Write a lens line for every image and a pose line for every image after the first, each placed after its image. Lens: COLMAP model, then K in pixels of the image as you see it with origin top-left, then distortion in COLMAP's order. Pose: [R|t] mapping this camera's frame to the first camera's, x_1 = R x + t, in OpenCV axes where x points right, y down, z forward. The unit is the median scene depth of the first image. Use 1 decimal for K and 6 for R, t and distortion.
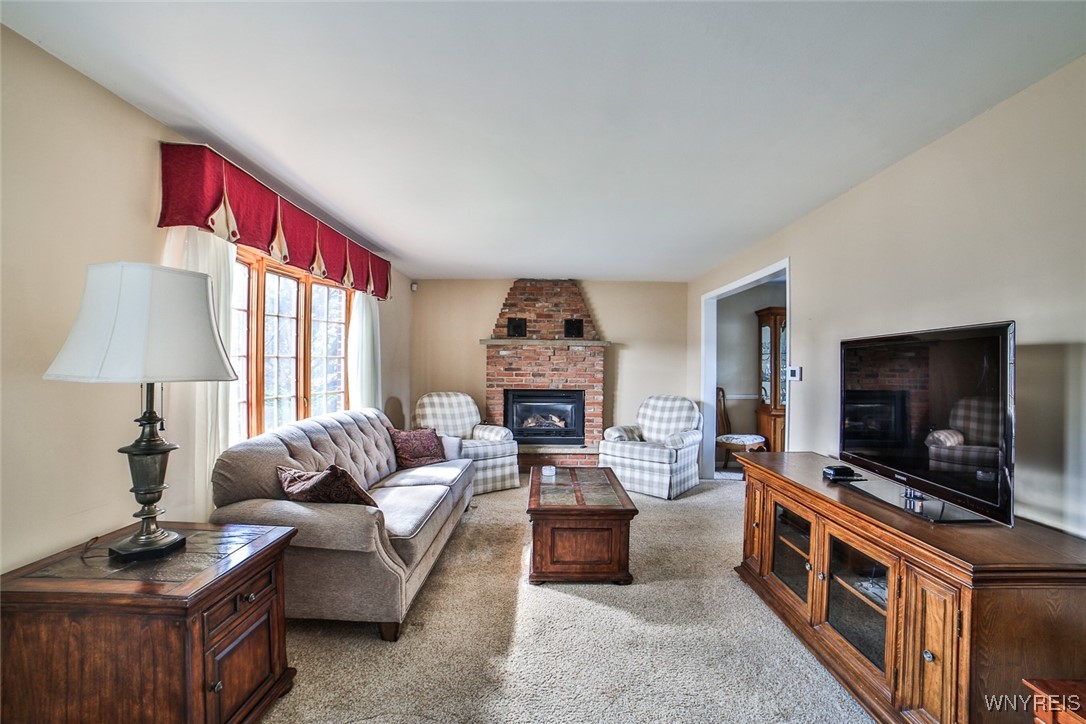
lens RADIAL K [[465.3, 0, 548.4], [0, 465.3, 363.6], [0, 0, 1]] dist [-0.097908, 0.035468]
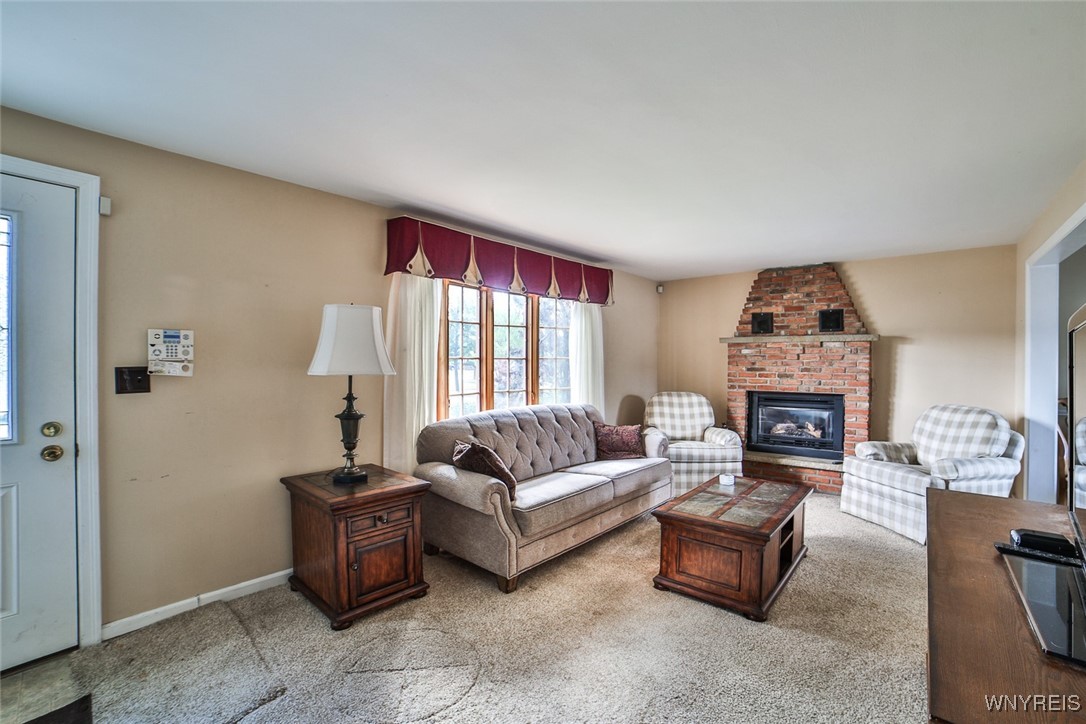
lens RADIAL K [[465.3, 0, 548.4], [0, 465.3, 363.6], [0, 0, 1]] dist [-0.097908, 0.035468]
pose [[0.757952, -0.004920, -0.652292, 0.215635], [0.004113, 0.999988, -0.002764, 0.001924], [0.652298, -0.000588, 0.757963, 0.057013]]
